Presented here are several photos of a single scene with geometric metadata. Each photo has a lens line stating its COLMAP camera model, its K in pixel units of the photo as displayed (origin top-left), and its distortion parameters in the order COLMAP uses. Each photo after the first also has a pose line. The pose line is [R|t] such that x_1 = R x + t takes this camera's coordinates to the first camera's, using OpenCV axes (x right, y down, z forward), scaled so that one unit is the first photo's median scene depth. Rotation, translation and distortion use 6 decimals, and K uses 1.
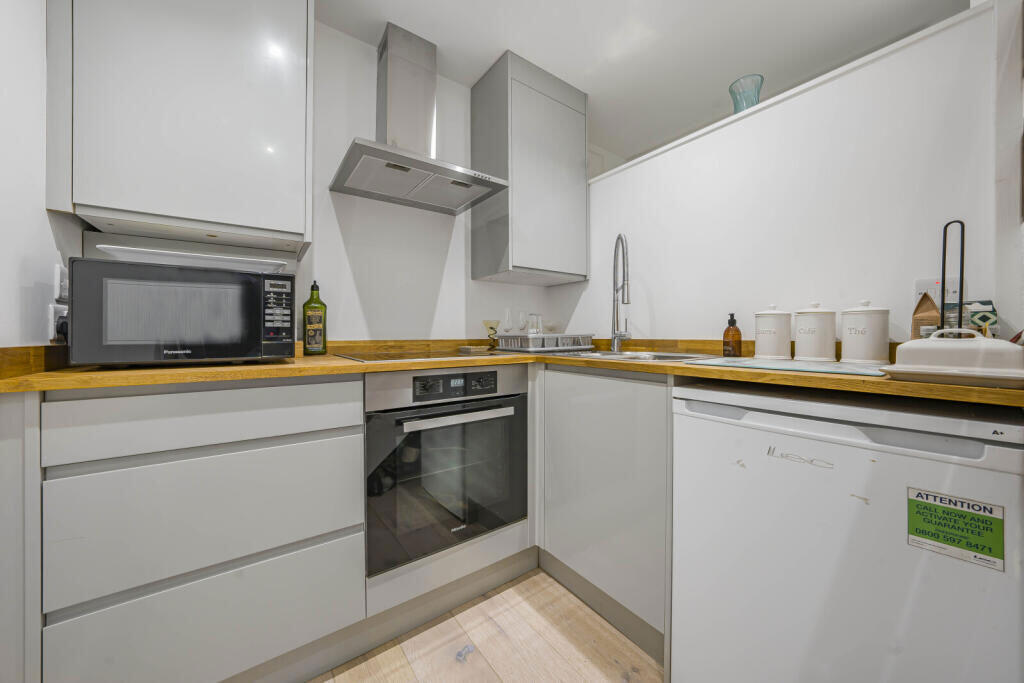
lens RADIAL K [[363.7, 0, 513.5], [0, 363.7, 336.8], [0, 0, 1]] dist [-0.018165, 0.005380]
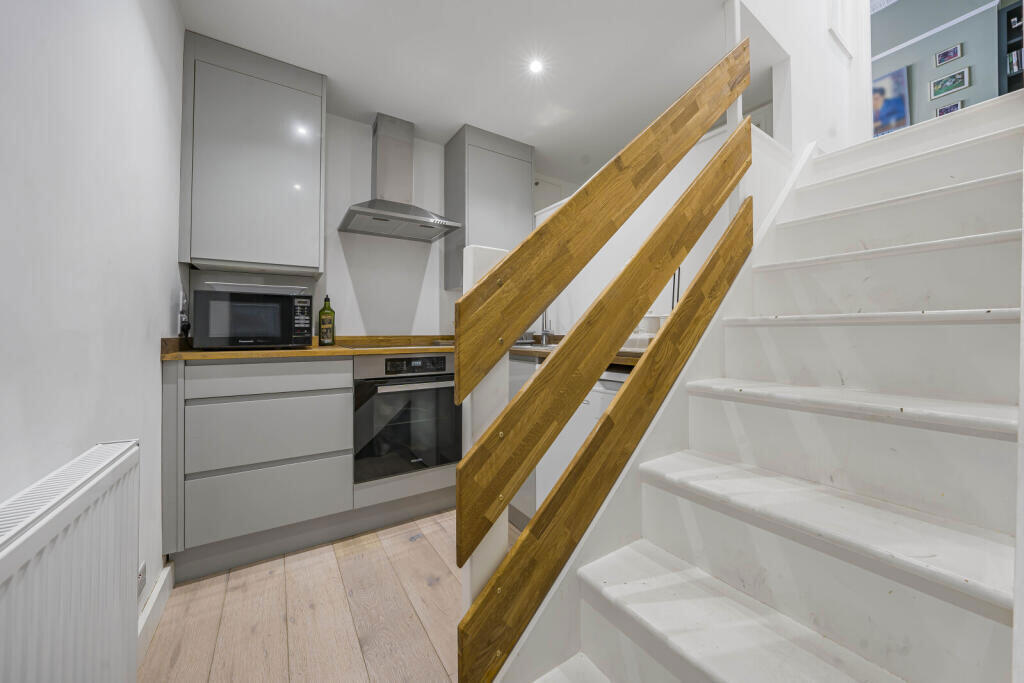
lens RADIAL K [[365.5, 0, 511.1], [0, 365.5, 329.0], [0, 0, 1]] dist [-0.001189, -0.000106]
pose [[0.998112, -0.000045, -0.061419, 0.333240], [-0.000806, 0.999904, -0.013833, 0.003599], [0.061414, 0.013856, 0.998016, -0.501391]]
